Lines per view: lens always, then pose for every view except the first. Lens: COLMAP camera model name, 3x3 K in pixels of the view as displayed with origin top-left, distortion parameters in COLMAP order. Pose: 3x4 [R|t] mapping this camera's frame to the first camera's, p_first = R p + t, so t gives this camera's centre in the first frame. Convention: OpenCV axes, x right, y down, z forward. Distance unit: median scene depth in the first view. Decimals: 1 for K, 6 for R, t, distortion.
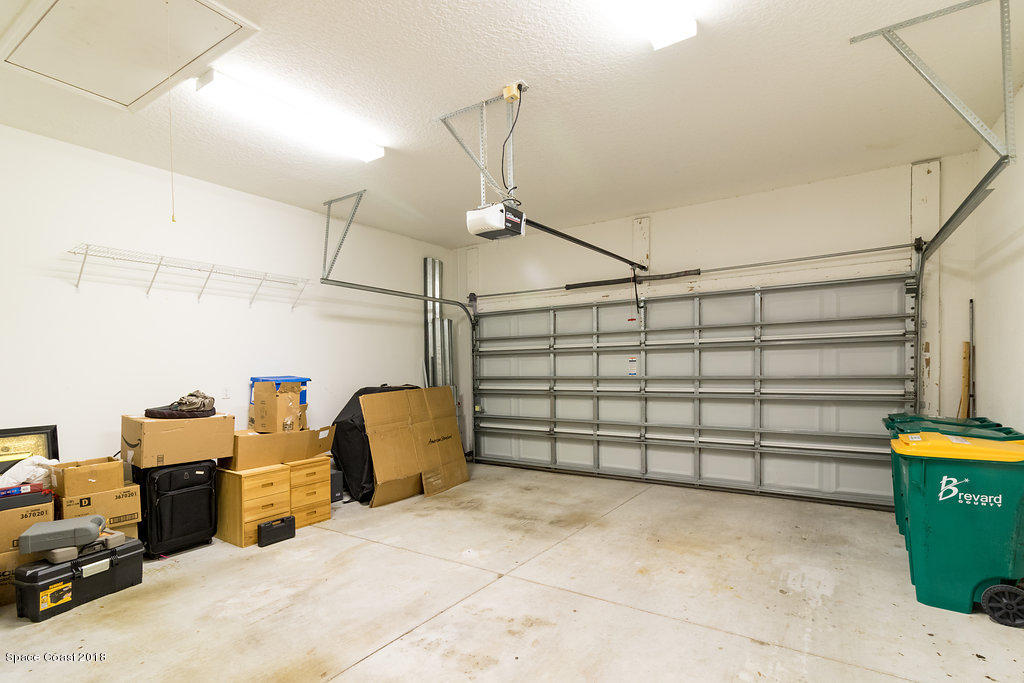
lens RADIAL K [[483.5, 0, 529.7], [0, 483.5, 372.4], [0, 0, 1]] dist [0.009707, -0.000747]
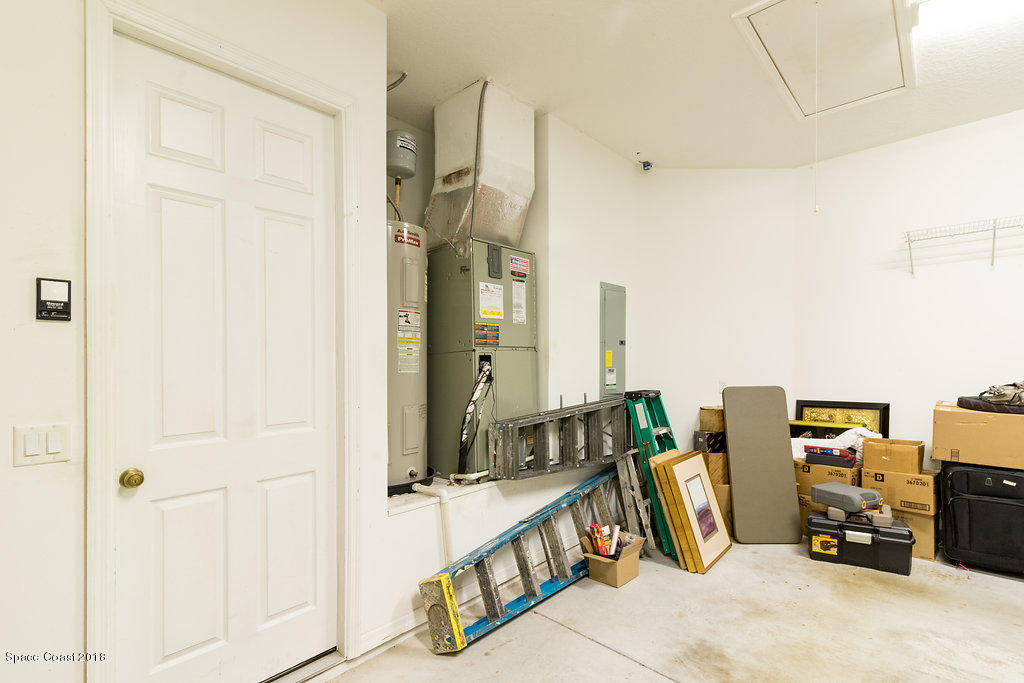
lens RADIAL K [[483.5, 0, 511.9], [0, 483.5, 347.2], [0, 0, 1]] dist [0.009707, -0.000747]
pose [[-0.163914, -0.010213, -0.986422, 0.297068], [0.004663, 0.999927, -0.011128, -0.012489], [0.986464, -0.006423, -0.163854, 0.406991]]
